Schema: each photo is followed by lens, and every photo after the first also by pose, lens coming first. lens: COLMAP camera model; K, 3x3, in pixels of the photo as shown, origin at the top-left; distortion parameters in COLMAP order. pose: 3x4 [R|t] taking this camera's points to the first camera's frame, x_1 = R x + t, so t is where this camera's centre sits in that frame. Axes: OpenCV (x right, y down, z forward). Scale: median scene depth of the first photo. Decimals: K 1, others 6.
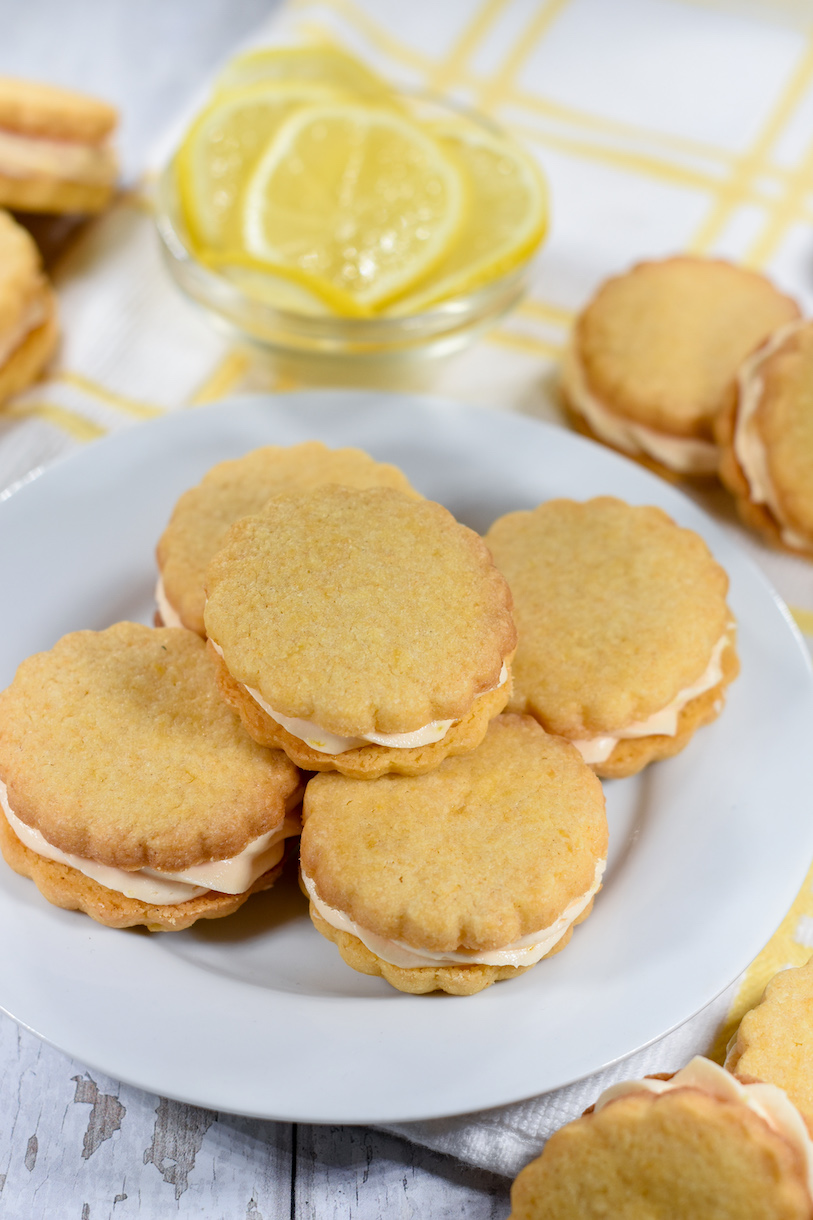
lens RADIAL K [[2797.2, 0, 411.4], [0, 2797.2, 618.7], [0, 0, 1]] dist [-0.177468, 0.000000]
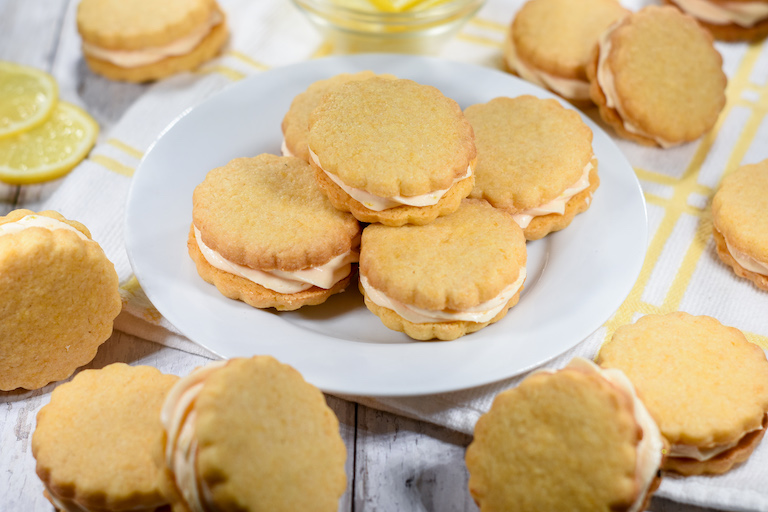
lens RADIAL K [[1760.9, 0, 384.9], [0, 1760.9, 251.8], [0, 0, 1]] dist [-0.177468, 0.000000]
pose [[0.999633, -0.004154, -0.026752, 0.008089], [0.001478, 0.995057, -0.099292, 0.189216], [0.027032, 0.099216, 0.994699, -0.155214]]
